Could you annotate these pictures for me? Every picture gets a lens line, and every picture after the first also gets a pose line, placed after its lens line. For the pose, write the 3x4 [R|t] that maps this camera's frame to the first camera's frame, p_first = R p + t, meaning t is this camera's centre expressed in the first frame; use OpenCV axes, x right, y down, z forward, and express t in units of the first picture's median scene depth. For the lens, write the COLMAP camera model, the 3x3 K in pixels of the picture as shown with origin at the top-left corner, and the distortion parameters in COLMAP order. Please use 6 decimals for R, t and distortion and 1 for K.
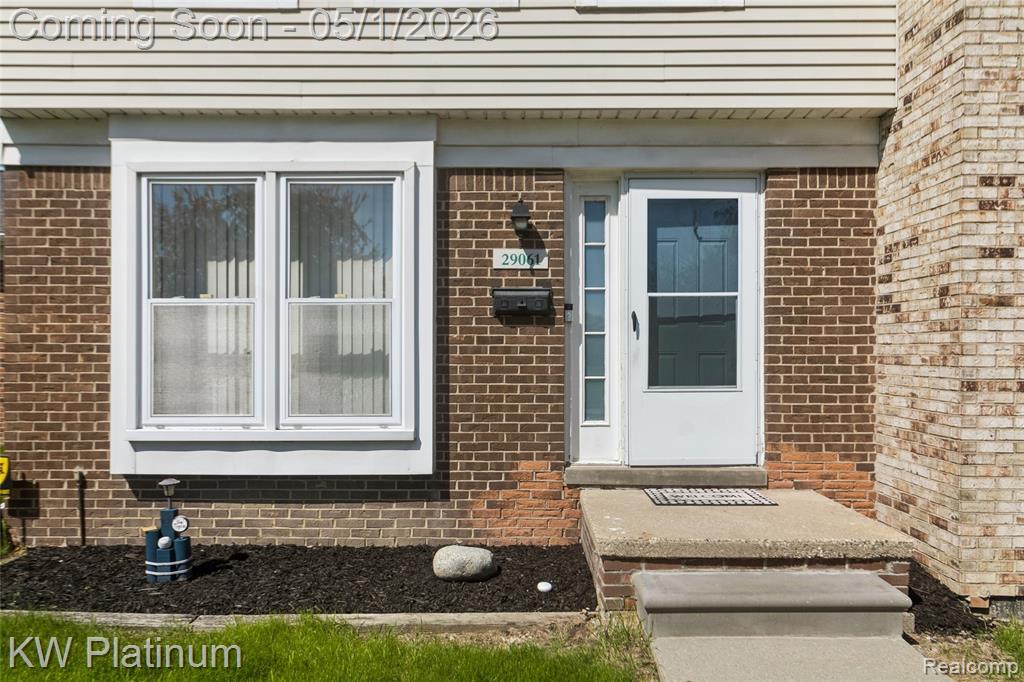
lens RADIAL K [[712.7, 0, 513.6], [0, 712.7, 339.3], [0, 0, 1]] dist [-0.004600, -0.000517]
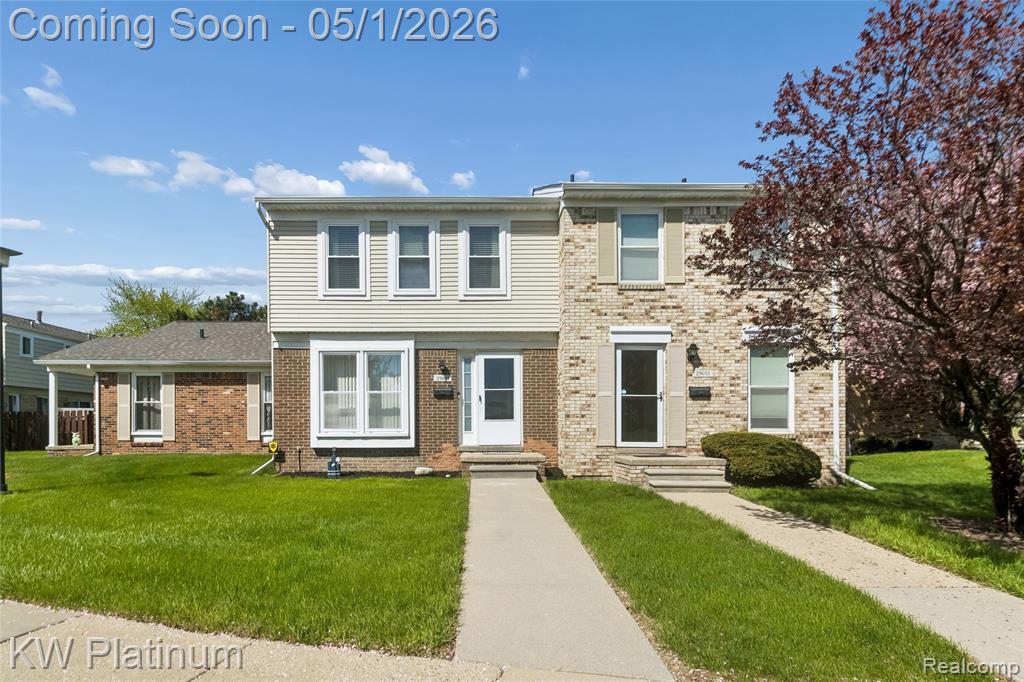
lens RADIAL K [[470.0, 0, 486.8], [0, 470.0, 419.4], [0, 0, 1]] dist [0.001002, 0.000260]
pose [[0.998745, -0.004744, 0.049858, 0.100274], [0.003886, 0.999843, 0.017296, 0.032502], [-0.049932, -0.017080, 0.998607, -1.061104]]
